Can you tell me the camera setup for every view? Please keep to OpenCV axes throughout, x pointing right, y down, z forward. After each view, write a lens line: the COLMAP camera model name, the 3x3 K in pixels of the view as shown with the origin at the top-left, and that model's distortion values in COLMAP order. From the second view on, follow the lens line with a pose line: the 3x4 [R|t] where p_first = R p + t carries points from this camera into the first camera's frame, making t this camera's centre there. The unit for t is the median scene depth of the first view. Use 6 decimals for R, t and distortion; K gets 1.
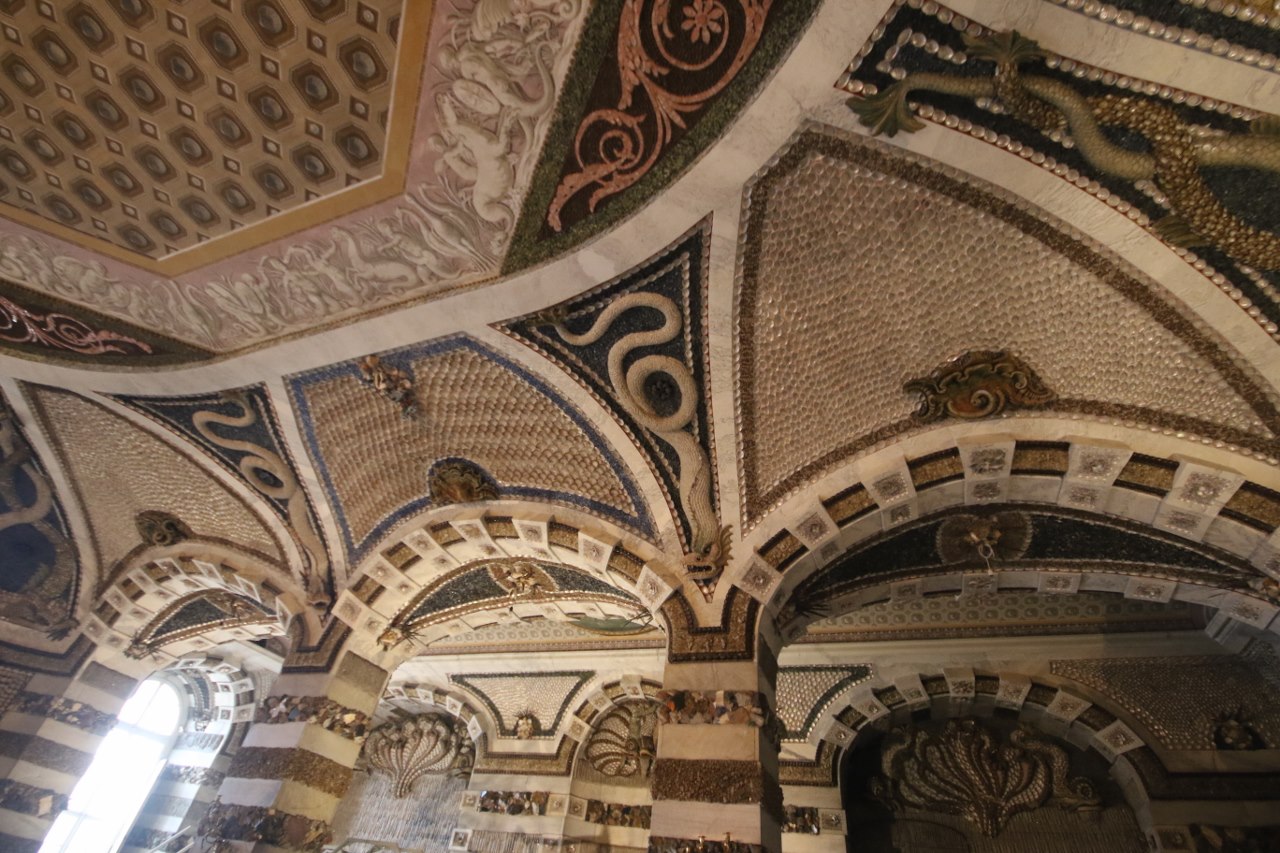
lens RADIAL K [[595.1, 0, 635.6], [0, 595.1, 442.0], [0, 0, 1]] dist [0.032147, -0.022568]
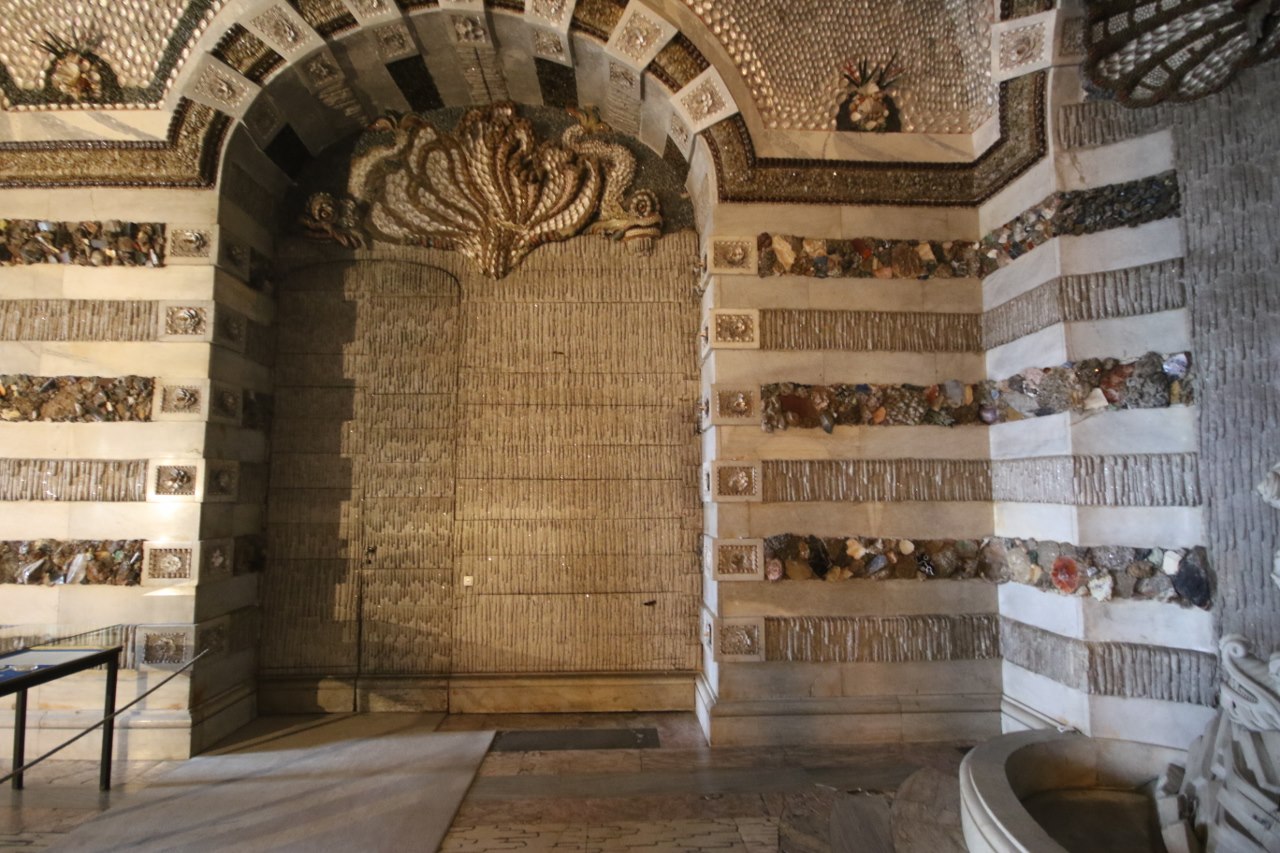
lens RADIAL K [[595.1, 0, 635.6], [0, 595.1, 442.0], [0, 0, 1]] dist [0.032147, -0.022568]
pose [[0.914697, -0.078909, 0.396362, 0.506609], [-0.175258, 0.806286, 0.564967, 0.454852], [-0.364162, -0.586239, 0.723678, 0.433631]]
